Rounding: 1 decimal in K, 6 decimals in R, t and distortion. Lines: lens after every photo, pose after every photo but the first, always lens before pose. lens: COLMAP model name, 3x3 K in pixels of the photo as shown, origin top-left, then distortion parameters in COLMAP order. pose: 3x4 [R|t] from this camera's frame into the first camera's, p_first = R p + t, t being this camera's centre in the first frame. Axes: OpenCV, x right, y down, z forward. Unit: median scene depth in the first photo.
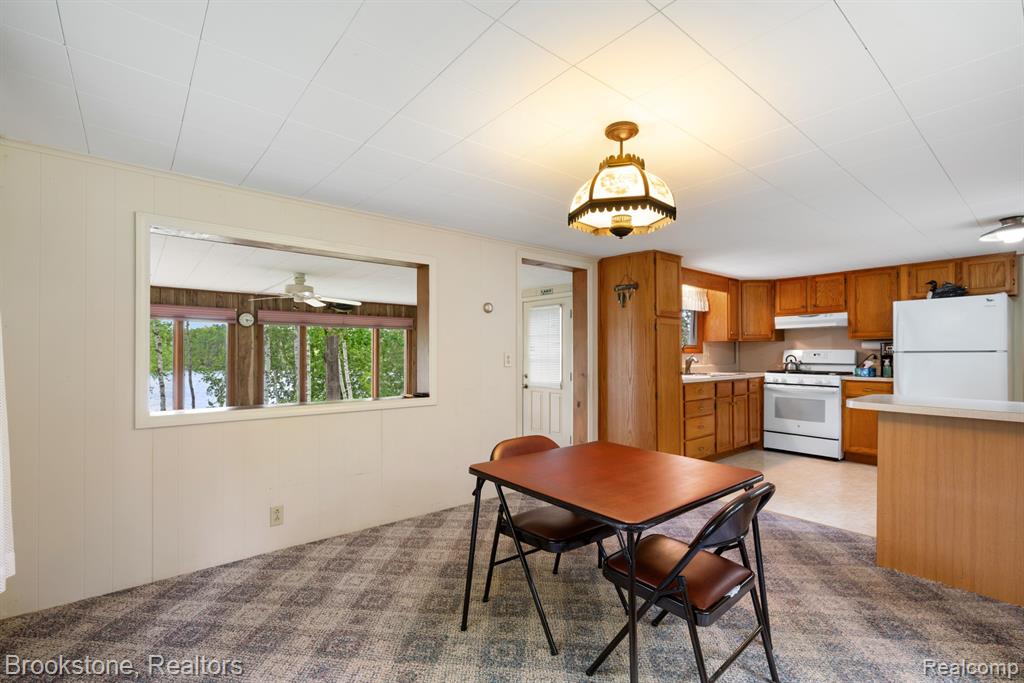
lens RADIAL K [[462.5, 0, 505.6], [0, 462.5, 361.1], [0, 0, 1]] dist [-0.001500, 0.000197]
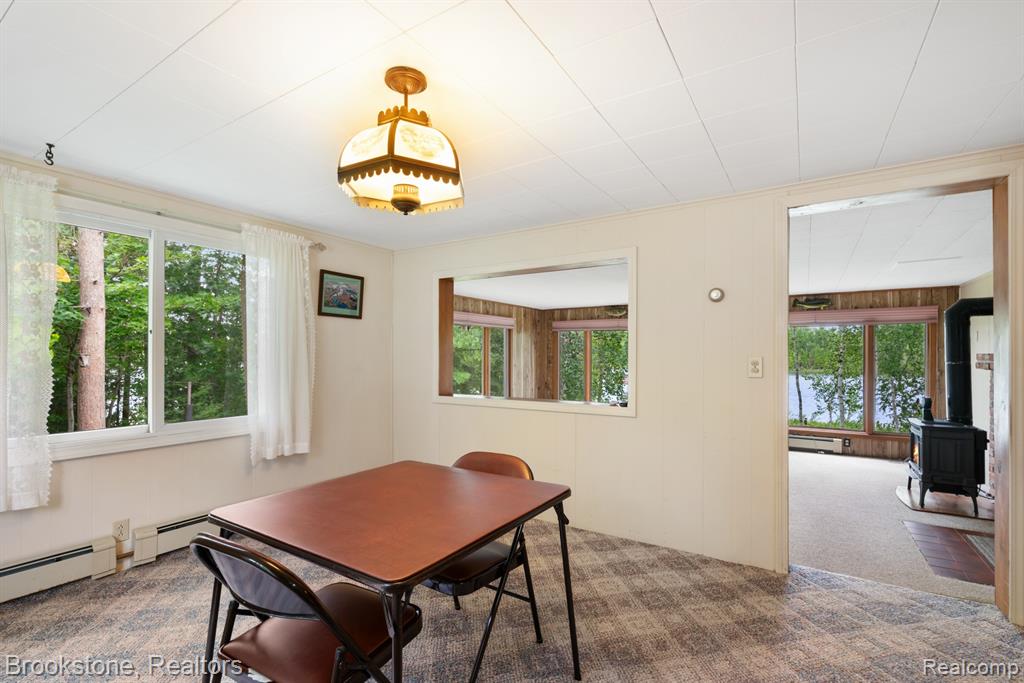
lens RADIAL K [[462.5, 0, 513.8], [0, 462.5, 351.3], [0, 0, 1]] dist [-0.001500, 0.000197]
pose [[0.328523, -0.008548, -0.944457, 0.431946], [-0.020228, 0.999666, -0.016084, -0.006739], [0.944279, 0.024388, 0.328240, 0.371298]]
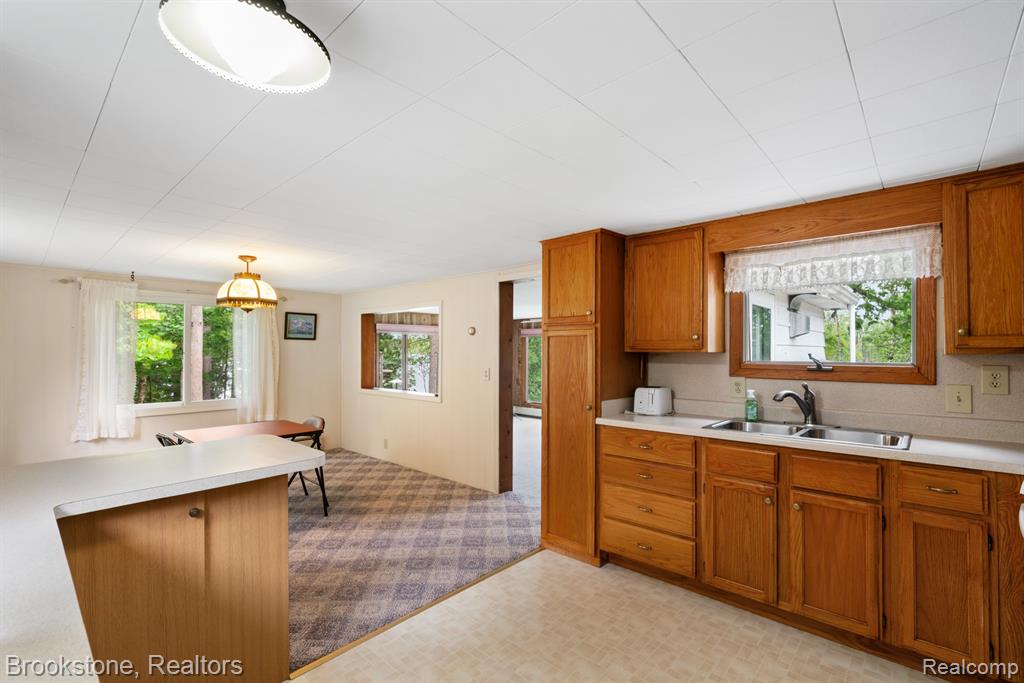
lens RADIAL K [[462.5, 0, 516.0], [0, 462.5, 344.5], [0, 0, 1]] dist [-0.001500, 0.000197]
pose [[0.163554, -0.010708, -0.986476, 0.887655], [-0.020154, 0.999696, -0.014193, -0.045979], [0.986329, 0.022202, 0.163288, 0.683587]]
